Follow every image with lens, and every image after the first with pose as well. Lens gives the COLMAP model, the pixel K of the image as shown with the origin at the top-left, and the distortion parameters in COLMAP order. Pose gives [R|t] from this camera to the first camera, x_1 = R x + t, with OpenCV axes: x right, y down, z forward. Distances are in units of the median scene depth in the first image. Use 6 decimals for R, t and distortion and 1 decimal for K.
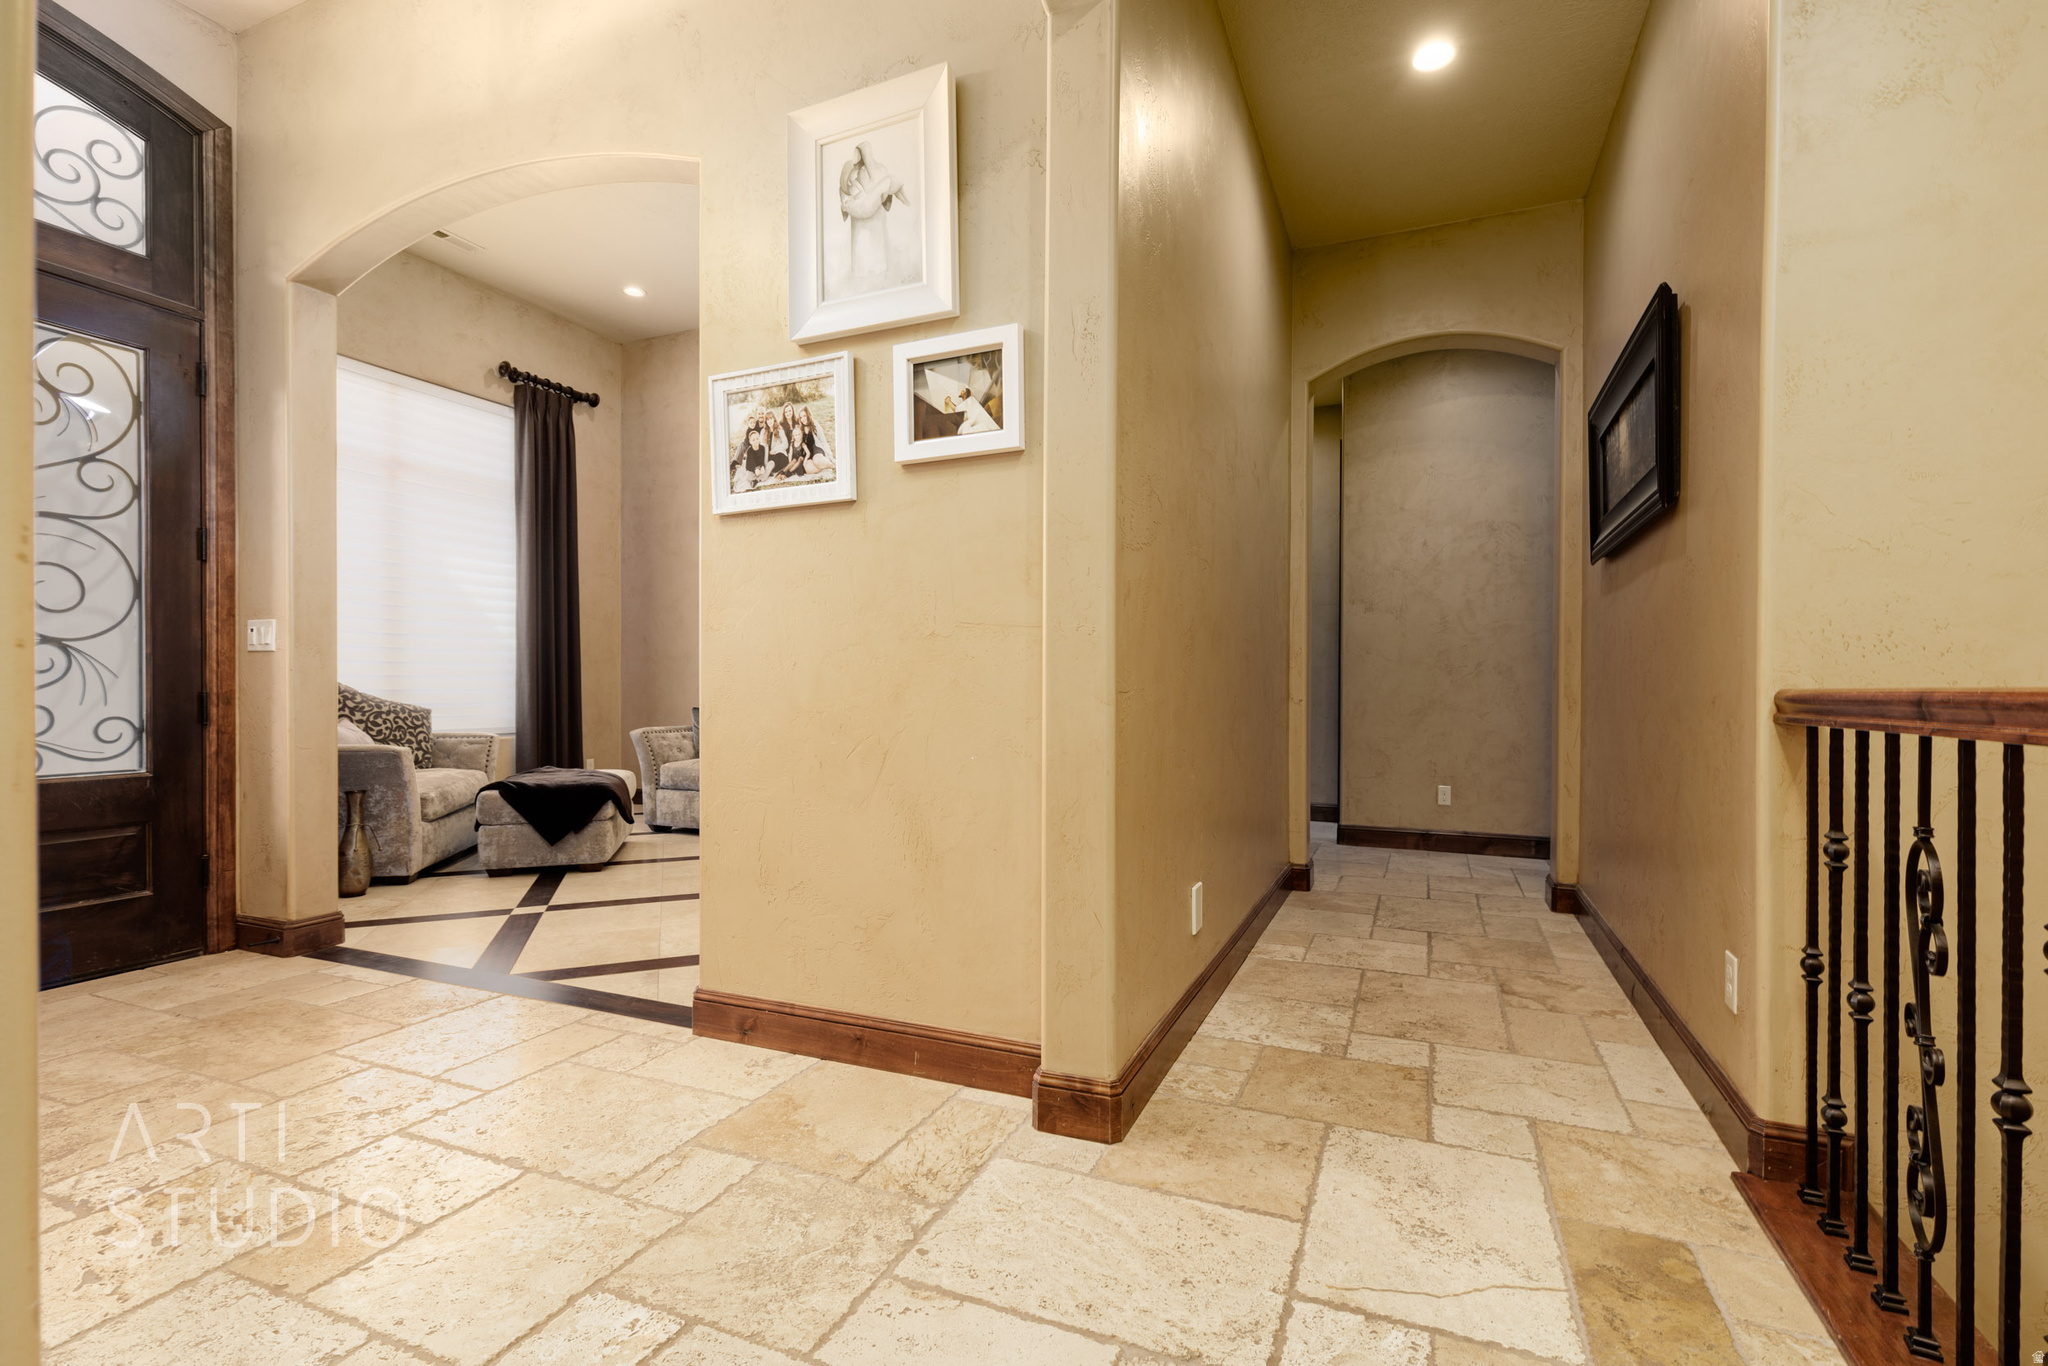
lens RADIAL K [[918.7, 0, 1028.7], [0, 918.7, 695.2], [0, 0, 1]] dist [0.003573, 0.000869]
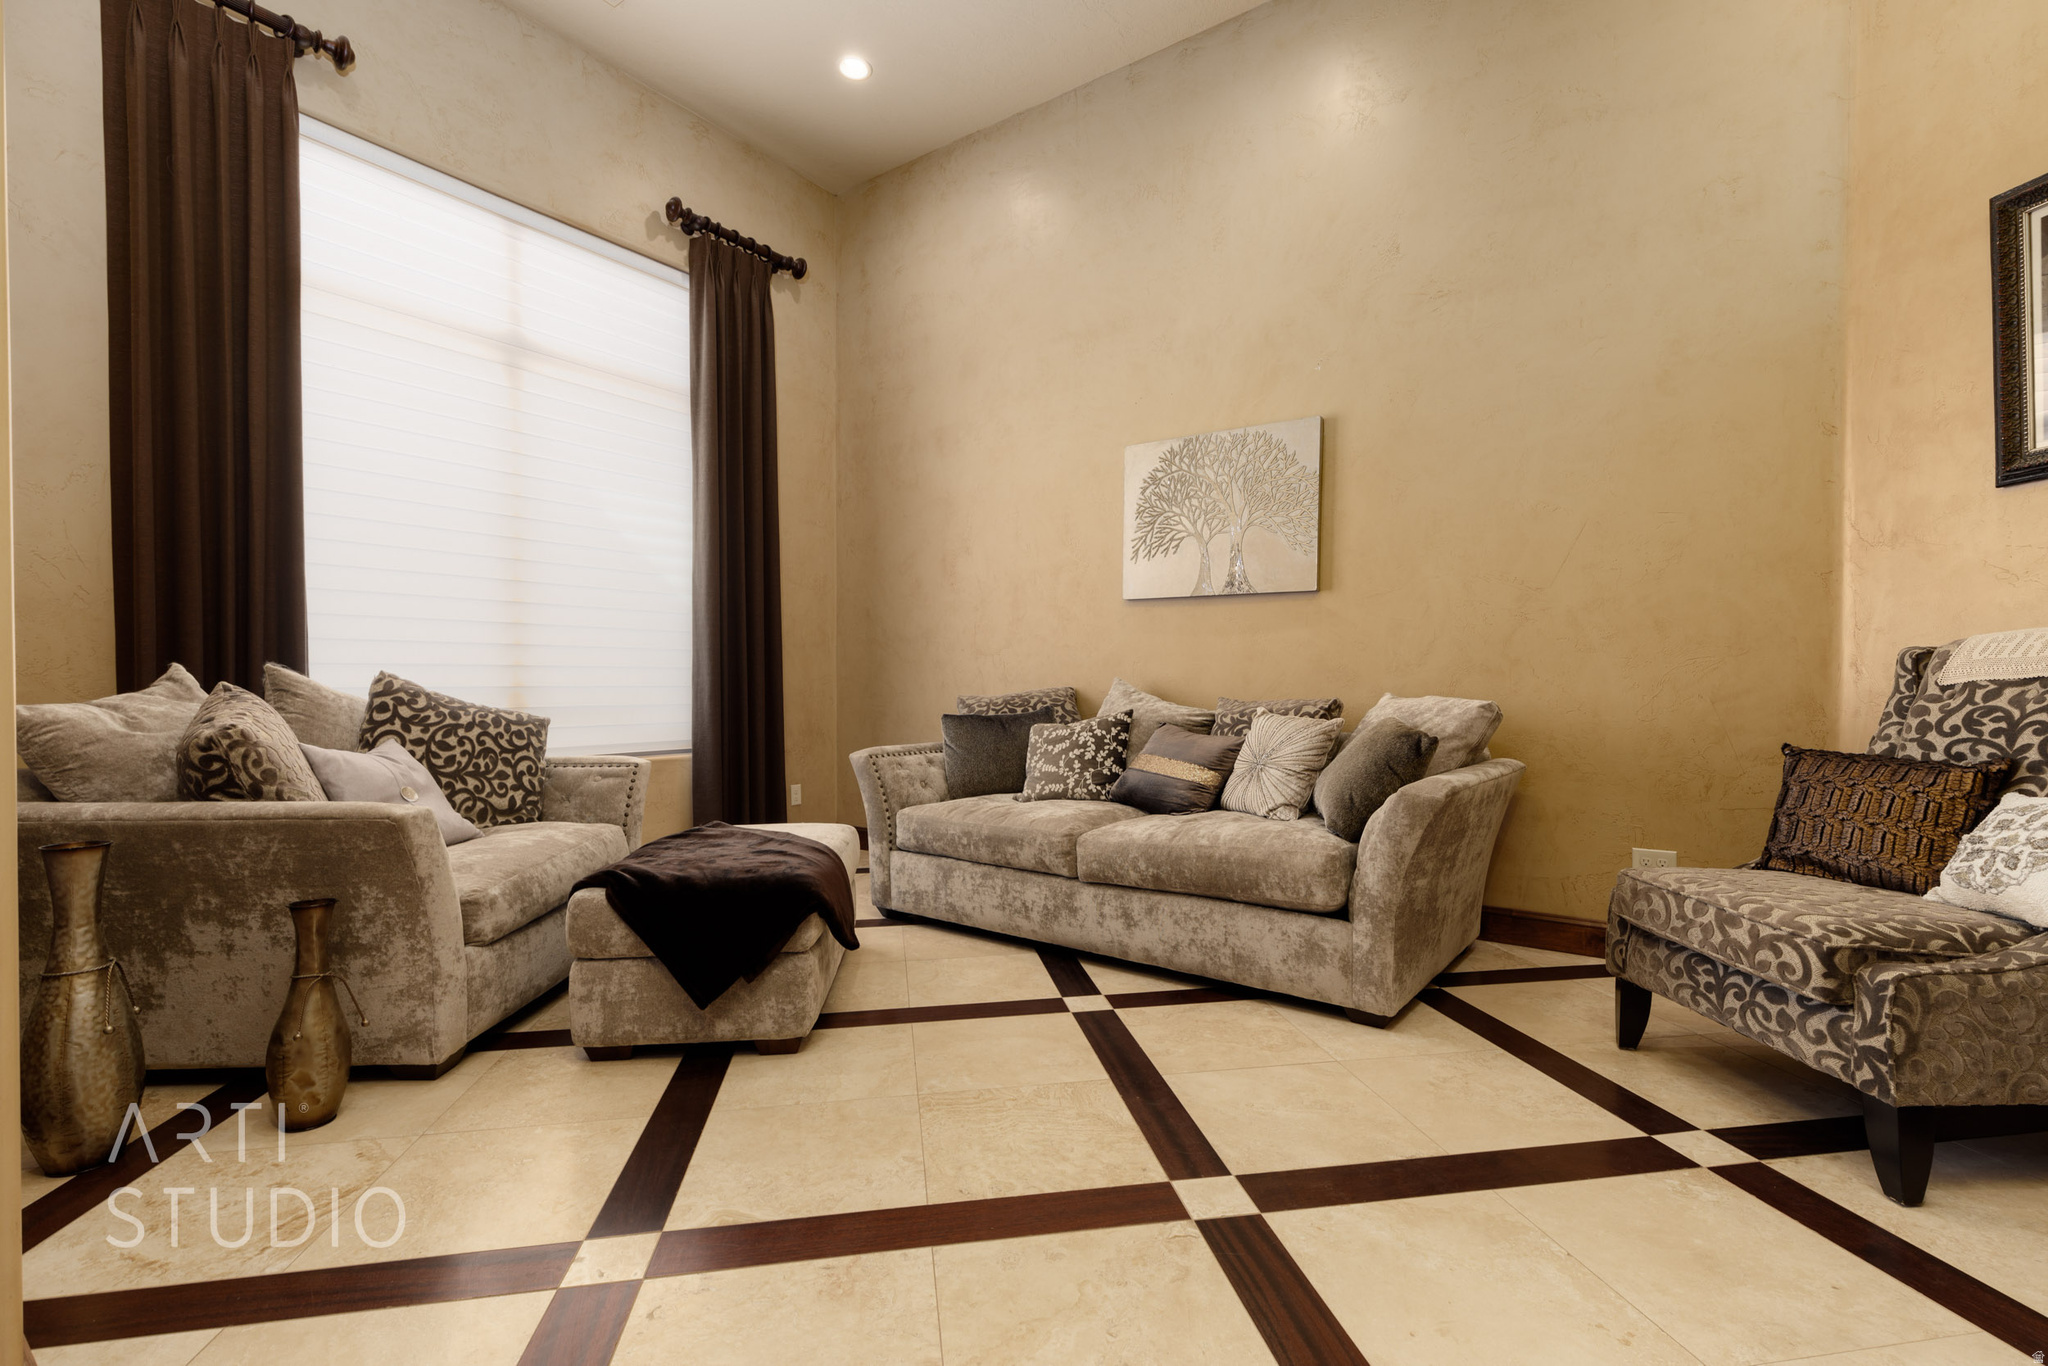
lens RADIAL K [[918.7, 0, 1021.8], [0, 918.7, 685.5], [0, 0, 1]] dist [0.003573, 0.000869]
pose [[0.976105, -0.003691, -0.217266, -0.216843], [0.002455, 0.999979, -0.005958, -0.002686], [0.217284, 0.005282, 0.976094, 0.491767]]
